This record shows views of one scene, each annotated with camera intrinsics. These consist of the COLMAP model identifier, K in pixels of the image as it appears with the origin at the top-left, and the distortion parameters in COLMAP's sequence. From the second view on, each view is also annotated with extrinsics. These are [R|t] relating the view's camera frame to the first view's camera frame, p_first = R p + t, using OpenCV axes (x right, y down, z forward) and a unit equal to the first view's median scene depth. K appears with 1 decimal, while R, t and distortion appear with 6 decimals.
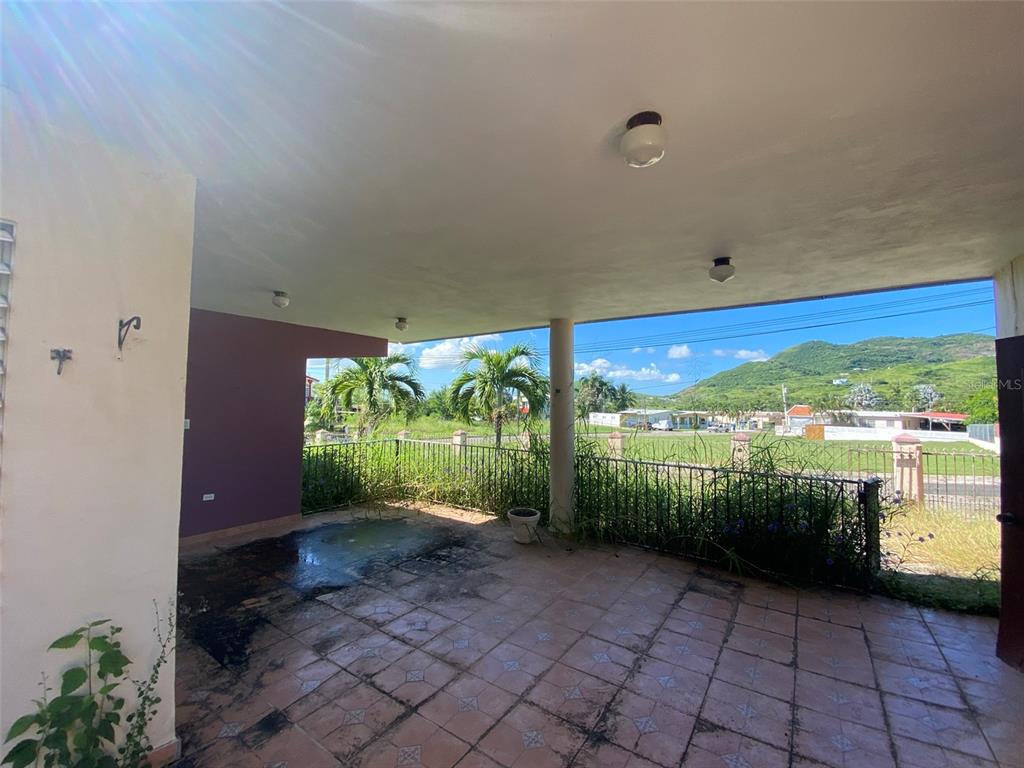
lens RADIAL K [[416.0, 0, 525.8], [0, 416.0, 383.9], [0, 0, 1]] dist [0.028856, -0.021777]
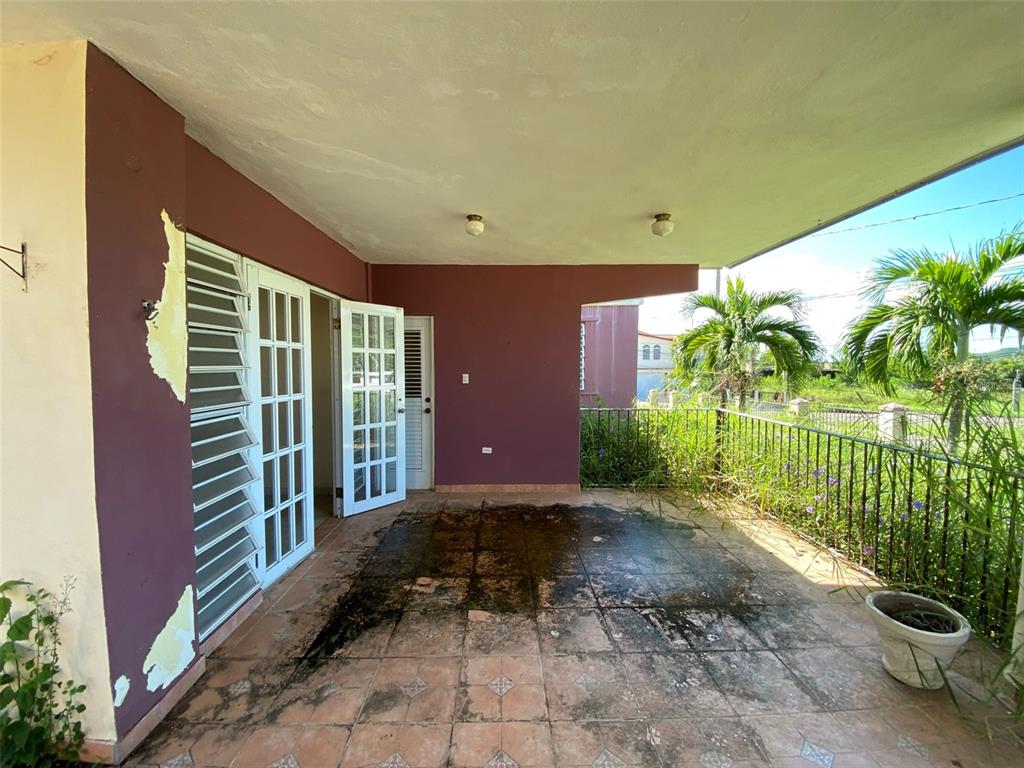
lens RADIAL K [[416.0, 0, 525.8], [0, 416.0, 383.9], [0, 0, 1]] dist [0.028856, -0.021777]
pose [[0.569468, 0.031657, -0.821403, 0.109859], [0.041843, 0.996846, 0.067427, 0.041946], [0.820948, -0.072767, 0.566348, 0.479756]]
